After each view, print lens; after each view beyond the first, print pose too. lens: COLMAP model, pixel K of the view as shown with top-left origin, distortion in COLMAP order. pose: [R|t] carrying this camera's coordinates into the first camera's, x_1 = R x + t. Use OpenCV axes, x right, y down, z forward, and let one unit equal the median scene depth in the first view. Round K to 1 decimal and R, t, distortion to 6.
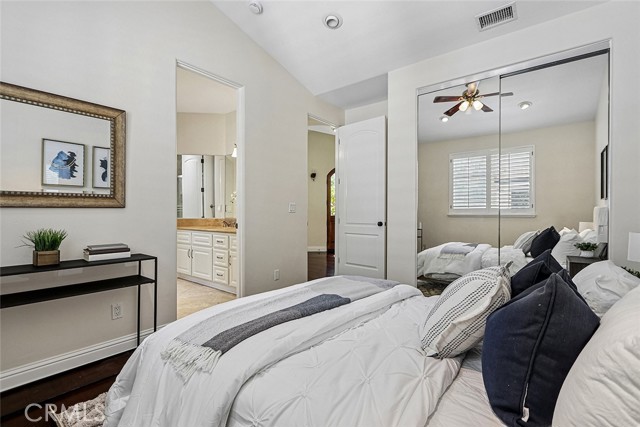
lens RADIAL K [[292.3, 0, 314.0], [0, 292.3, 212.3], [0, 0, 1]] dist [-0.001180, -0.000682]
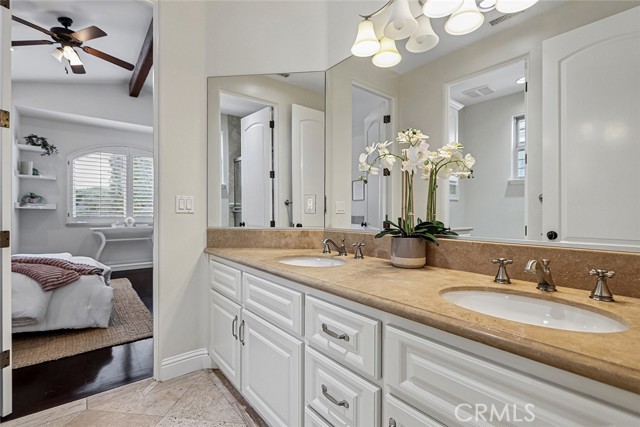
lens RADIAL K [[292.3, 0, 314.0], [0, 292.3, 212.3], [0, 0, 1]] dist [-0.001180, -0.000682]
pose [[0.974617, -0.001510, -0.223873, -0.227085], [0.000962, 0.999996, -0.002559, -0.000957], [0.223876, 0.002279, 0.974615, 0.603697]]
